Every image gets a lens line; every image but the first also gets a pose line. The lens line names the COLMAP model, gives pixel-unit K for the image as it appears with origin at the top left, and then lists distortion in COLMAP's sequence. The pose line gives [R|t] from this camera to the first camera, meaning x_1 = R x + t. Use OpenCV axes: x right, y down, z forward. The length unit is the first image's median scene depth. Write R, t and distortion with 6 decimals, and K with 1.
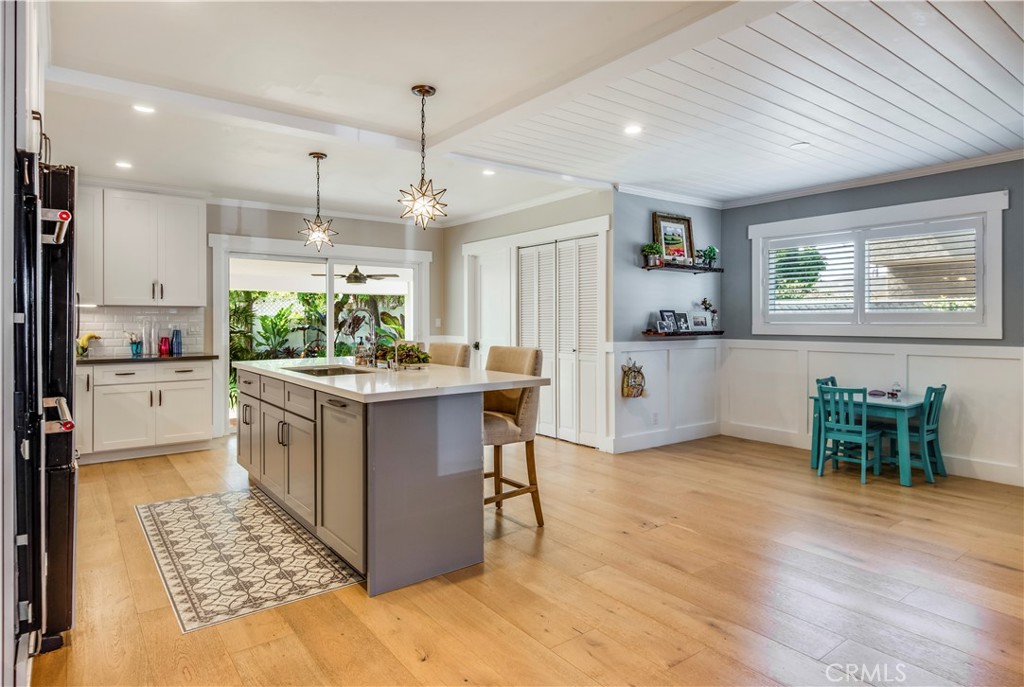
lens RADIAL K [[582.5, 0, 500.1], [0, 582.5, 328.6], [0, 0, 1]] dist [0.017218, -0.007079]
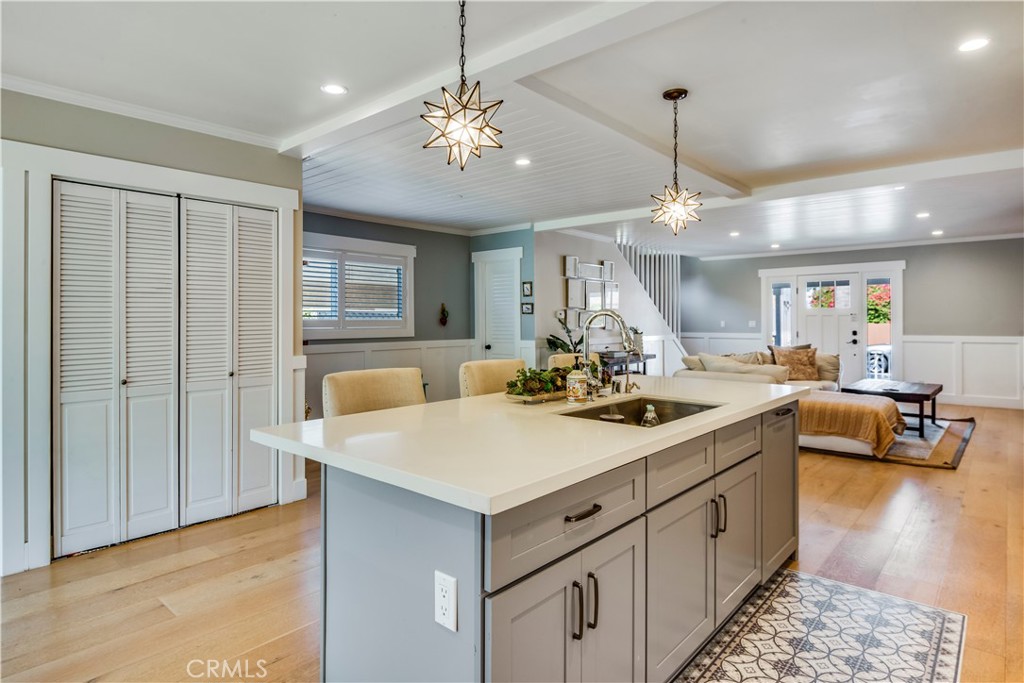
lens RADIAL K [[582.5, 0, 508.2], [0, 582.5, 316.6], [0, 0, 1]] dist [0.017218, -0.007079]
pose [[-0.224540, 0.008458, 0.974428, -0.615075], [0.016113, 0.999858, -0.004966, -0.020850], [-0.974332, 0.014586, -0.224644, 0.896033]]
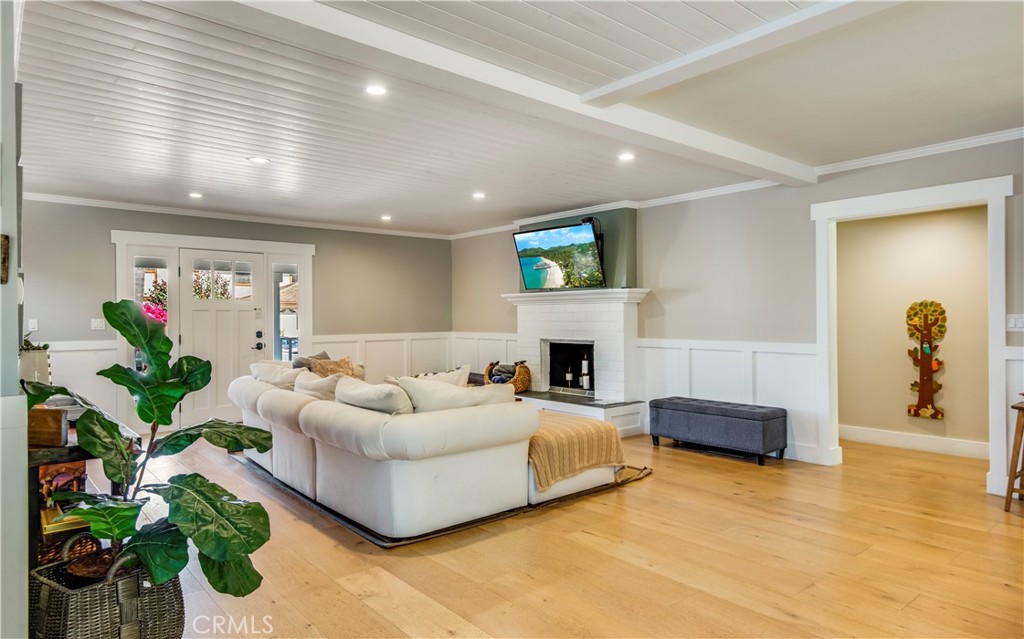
lens RADIAL K [[608.5, 0, 509.9], [0, 608.5, 317.5], [0, 0, 1]] dist [0.015901, -0.004166]
pose [[-0.997781, 0.007124, -0.066198, 0.402111], [0.006354, 0.999910, 0.011832, -0.013604], [0.066277, 0.011385, -0.997736, 0.883957]]
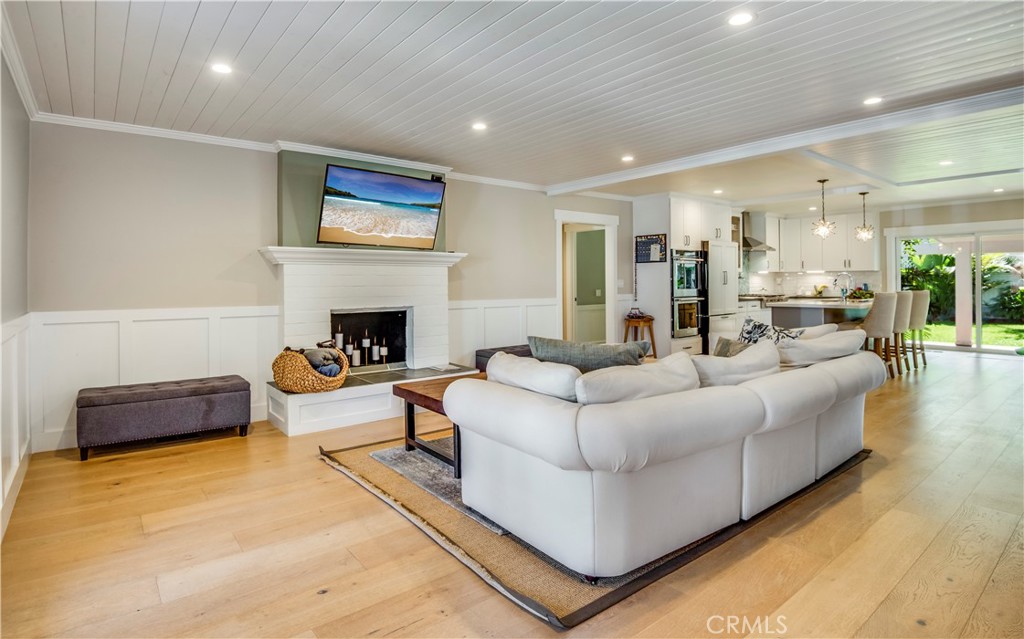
lens RADIAL K [[513.0, 0, 475.5], [0, 513.0, 281.5], [0, 0, 1]] dist [-0.024866, -0.006403]
pose [[0.000298, -0.001419, -0.999999, 1.126498], [-0.004521, 0.999989, -0.001420, 0.004060], [0.999990, 0.004522, 0.000292, -0.245723]]
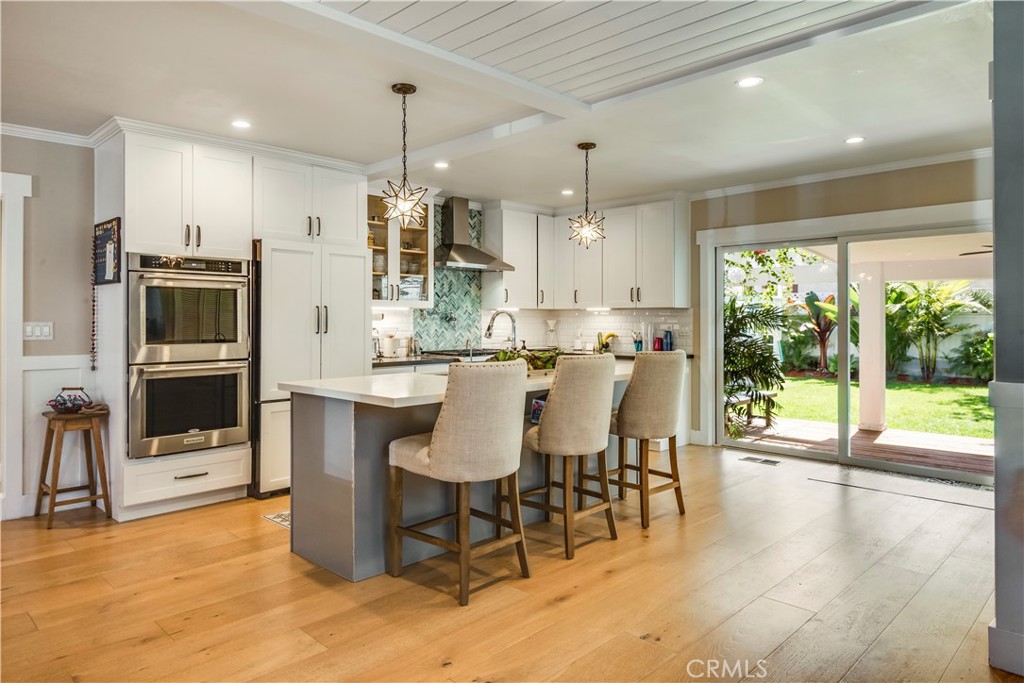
lens RADIAL K [[641.1, 0, 497.7], [0, 641.1, 321.6], [0, 0, 1]] dist [0.026597, -0.017710]
pose [[0.143857, 0.004016, -0.989590, 0.565599], [-0.012121, 0.999924, 0.002296, -0.013849], [0.989524, 0.011664, 0.143894, 0.592448]]
